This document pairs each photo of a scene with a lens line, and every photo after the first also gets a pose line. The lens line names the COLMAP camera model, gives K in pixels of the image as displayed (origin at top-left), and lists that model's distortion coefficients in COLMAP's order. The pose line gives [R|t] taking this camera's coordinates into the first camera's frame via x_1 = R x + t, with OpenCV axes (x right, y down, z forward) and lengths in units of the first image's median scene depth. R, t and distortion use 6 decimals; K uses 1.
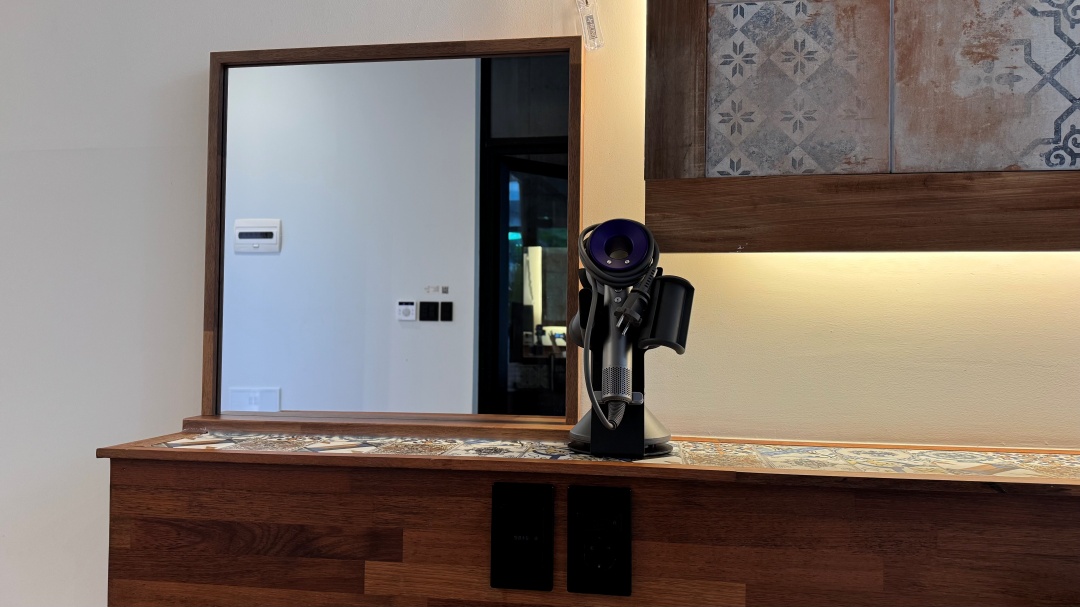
lens RADIAL K [[758.3, 0, 544.0], [0, 758.3, 334.4], [0, 0, 1]] dist [0.060406, -0.070035]
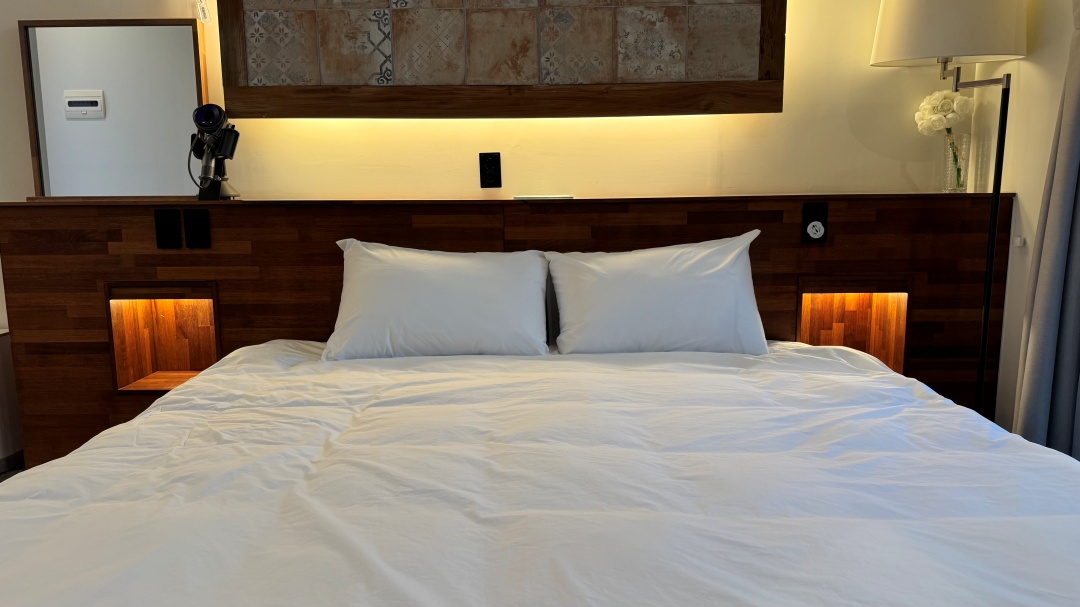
lens RADIAL K [[751.1, 0, 536.9], [0, 751.1, 321.4], [0, 0, 1]] dist [0.041910, -0.034564]
pose [[0.990426, -0.043172, 0.131123, 0.793657], [0.021833, 0.986874, 0.160011, 0.168528], [-0.136310, -0.155616, 0.978368, -1.624683]]
